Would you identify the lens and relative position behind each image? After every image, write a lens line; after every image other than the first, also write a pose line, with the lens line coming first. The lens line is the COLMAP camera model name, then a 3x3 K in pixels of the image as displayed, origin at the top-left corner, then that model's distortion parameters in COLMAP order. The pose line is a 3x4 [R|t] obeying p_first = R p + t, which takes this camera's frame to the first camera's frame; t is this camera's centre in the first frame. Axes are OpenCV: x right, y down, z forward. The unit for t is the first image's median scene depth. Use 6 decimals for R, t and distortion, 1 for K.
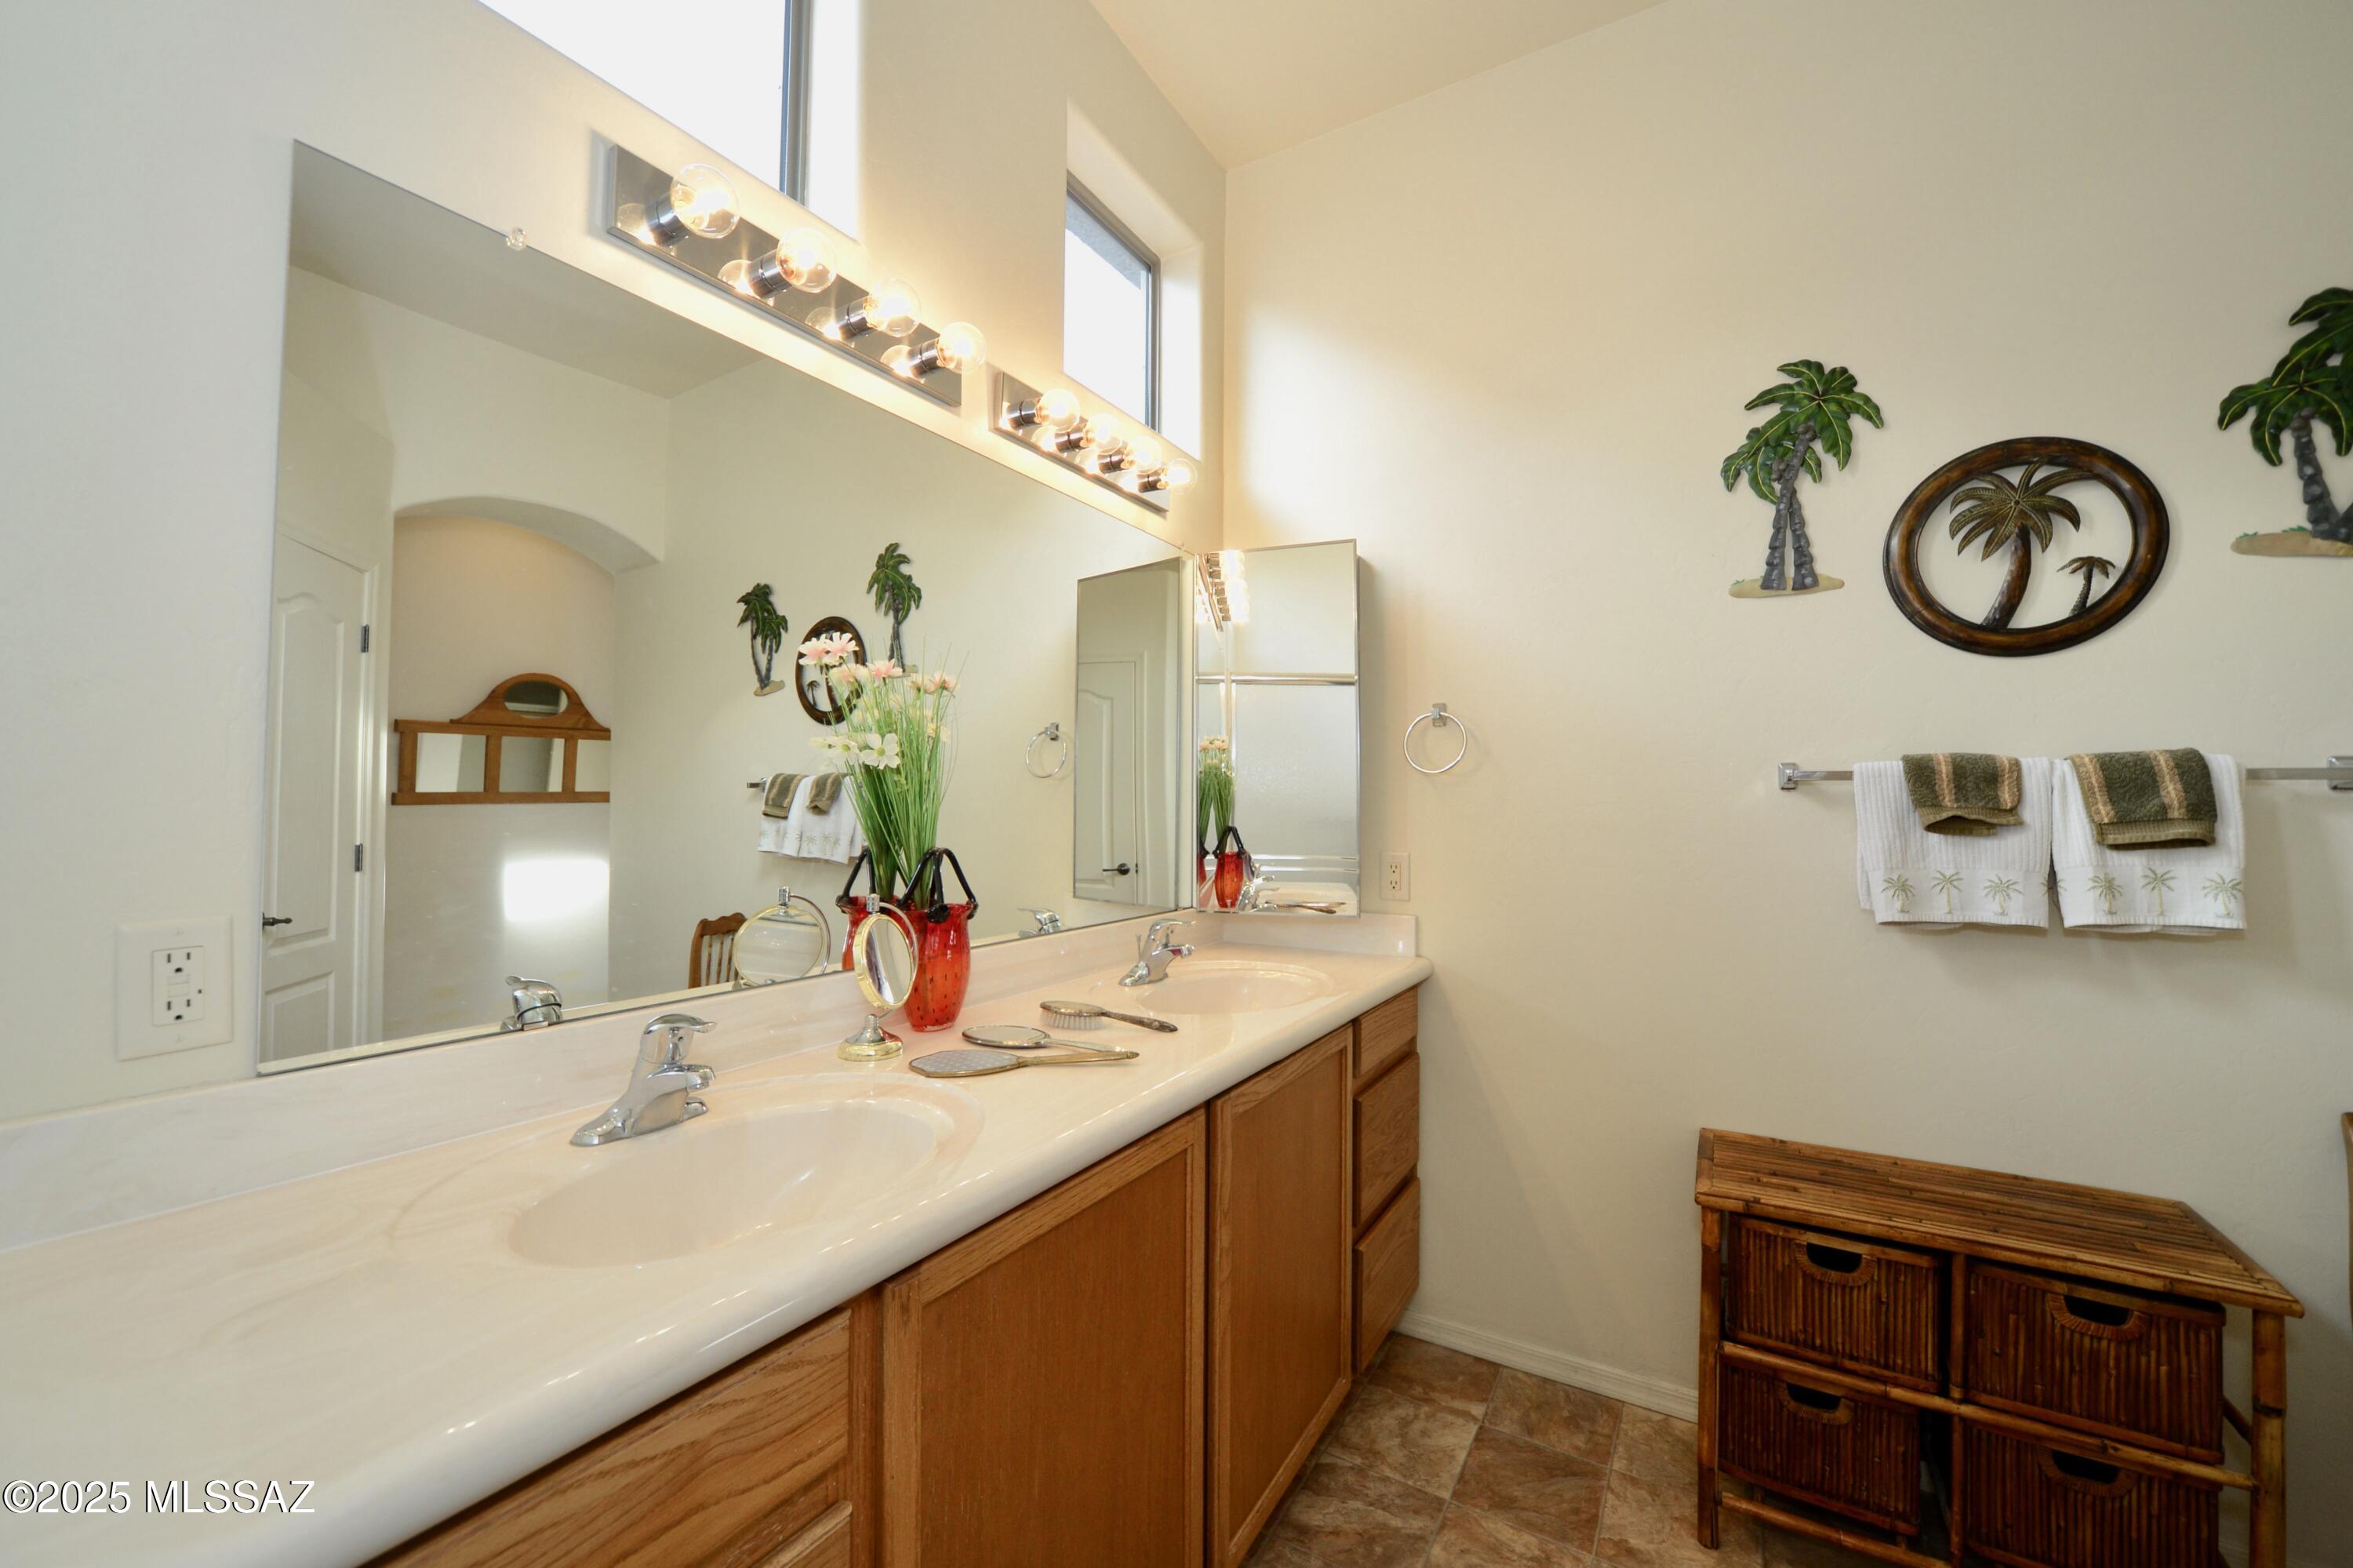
lens RADIAL K [[903.6, 0, 1175.8], [0, 903.6, 786.8], [0, 0, 1]] dist [-0.010750, -0.000047]
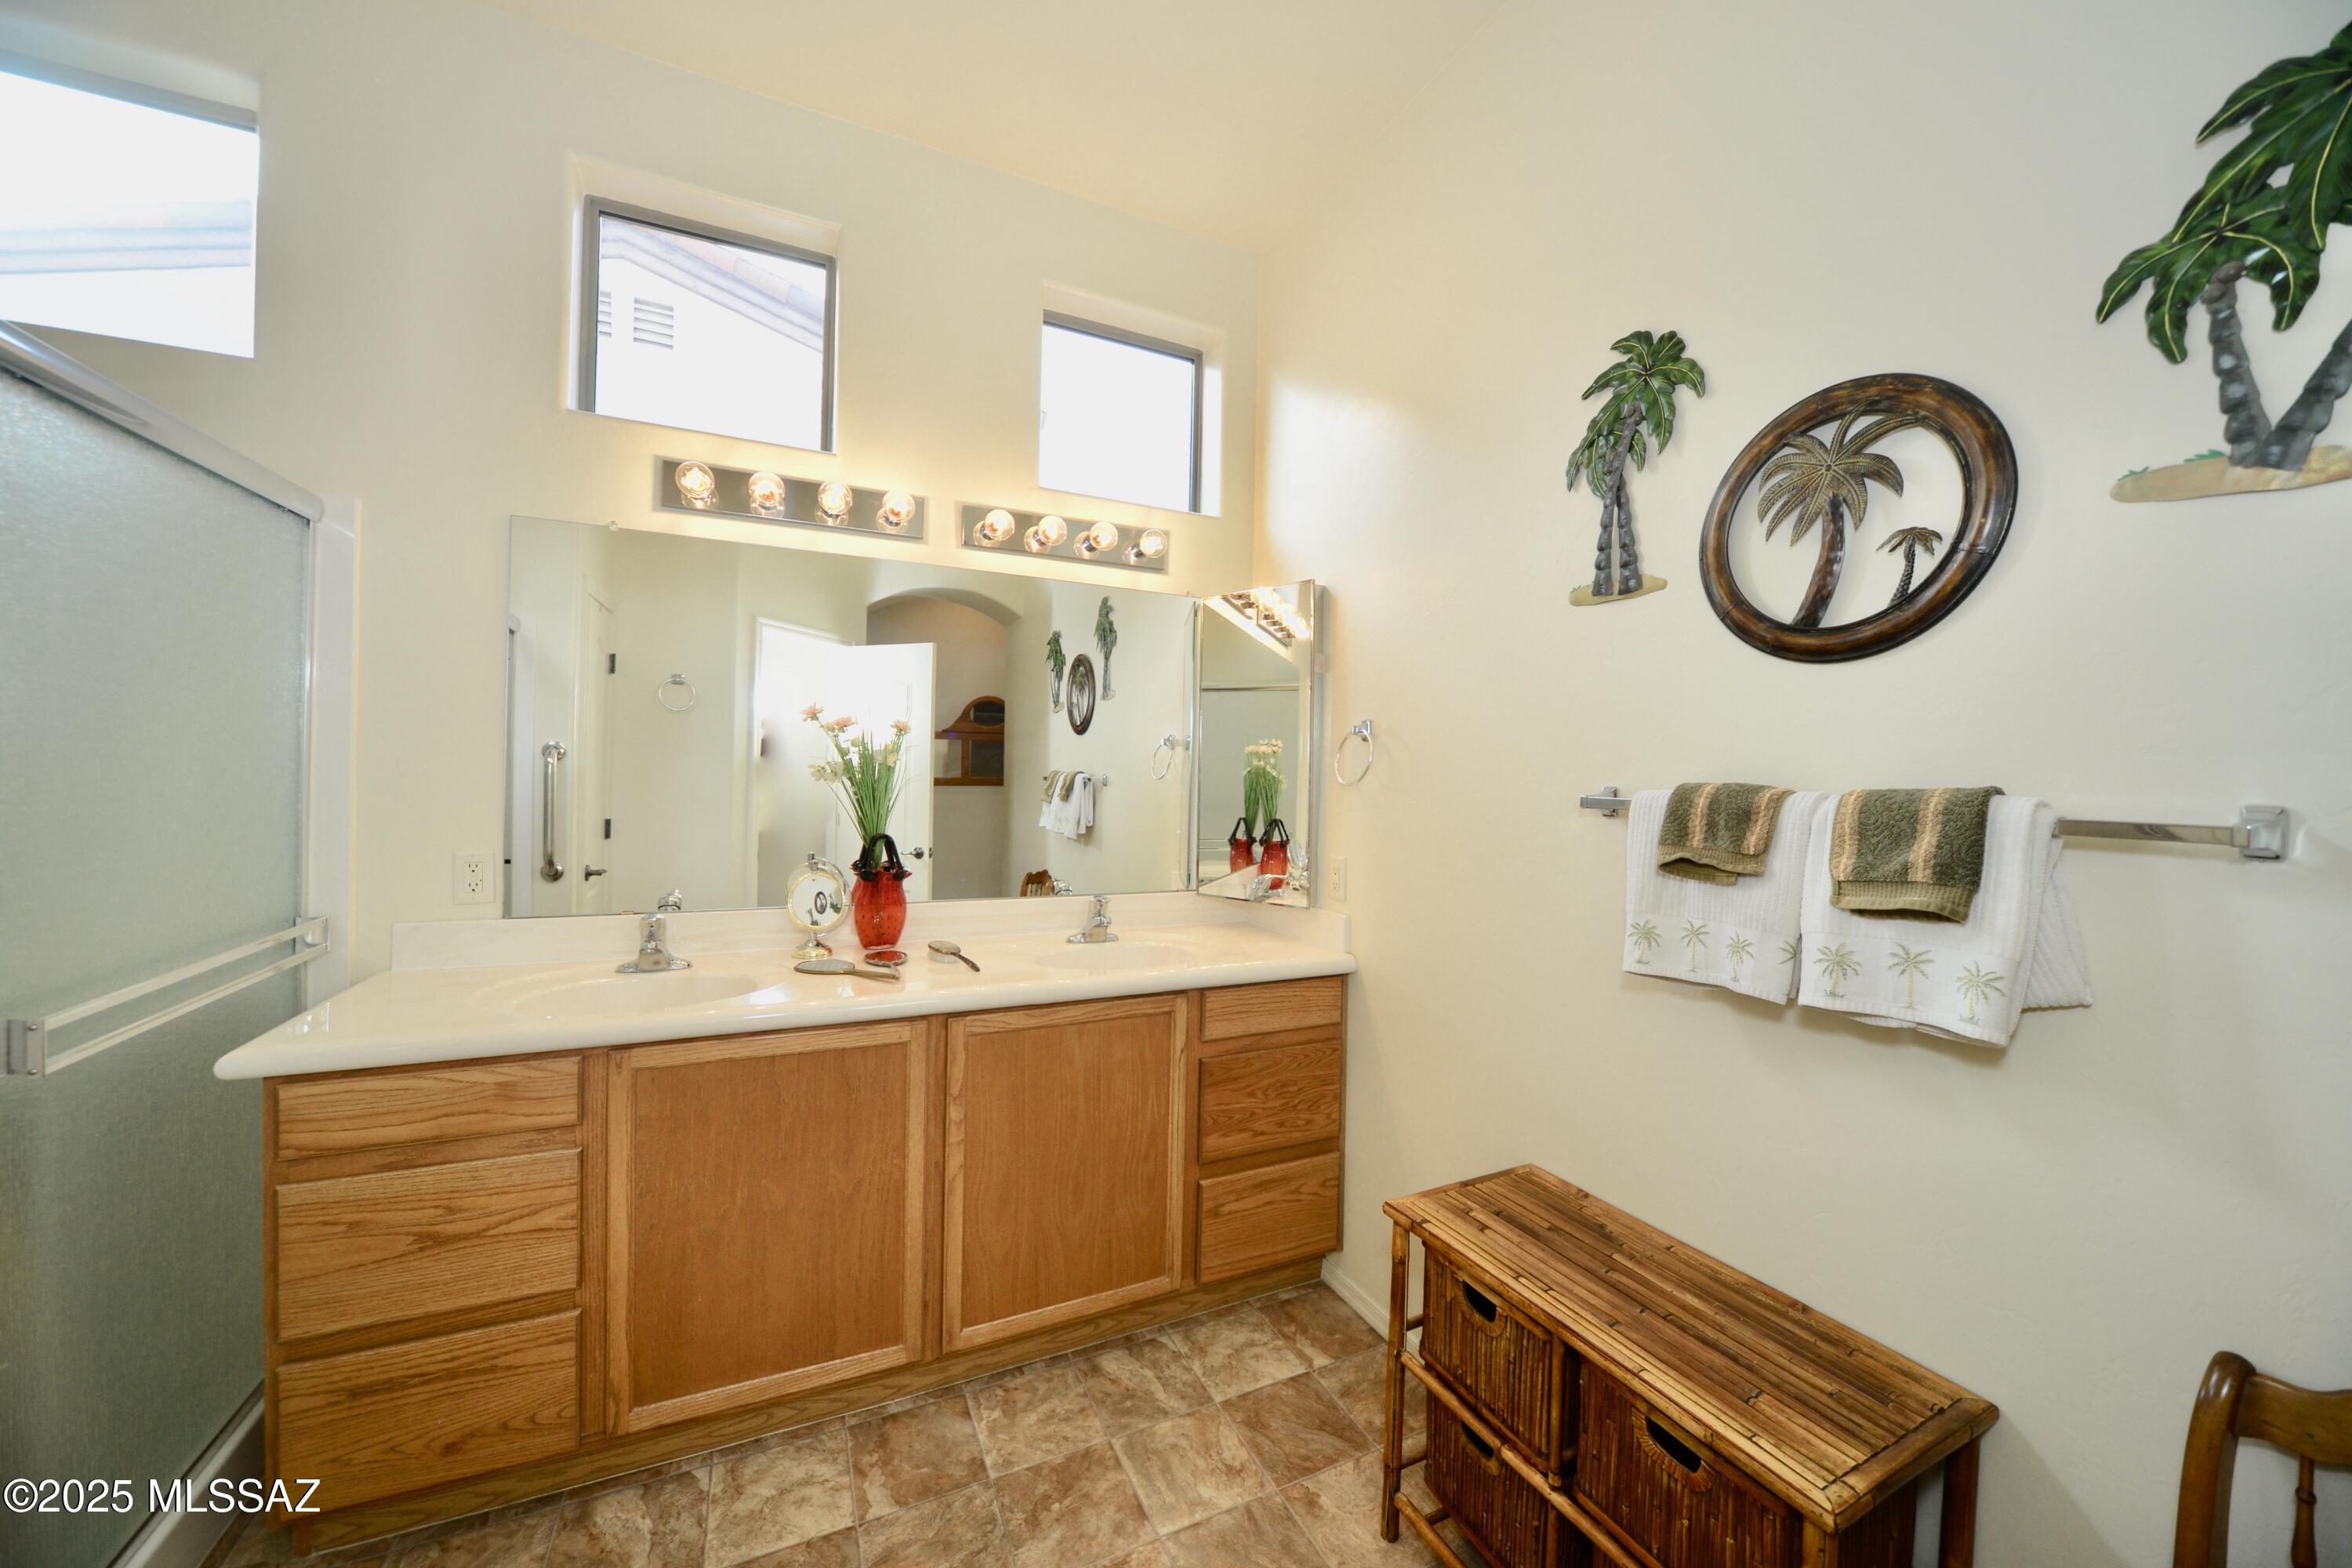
lens RADIAL K [[822.7, 0, 1172.9], [0, 822.7, 786.3], [0, 0, 1]] dist [-0.009678, 0.000173]
pose [[0.839543, 0.020683, -0.542899, 0.875506], [-0.007534, 0.999622, 0.026432, -0.052488], [0.543241, -0.018100, 0.839382, 0.076651]]
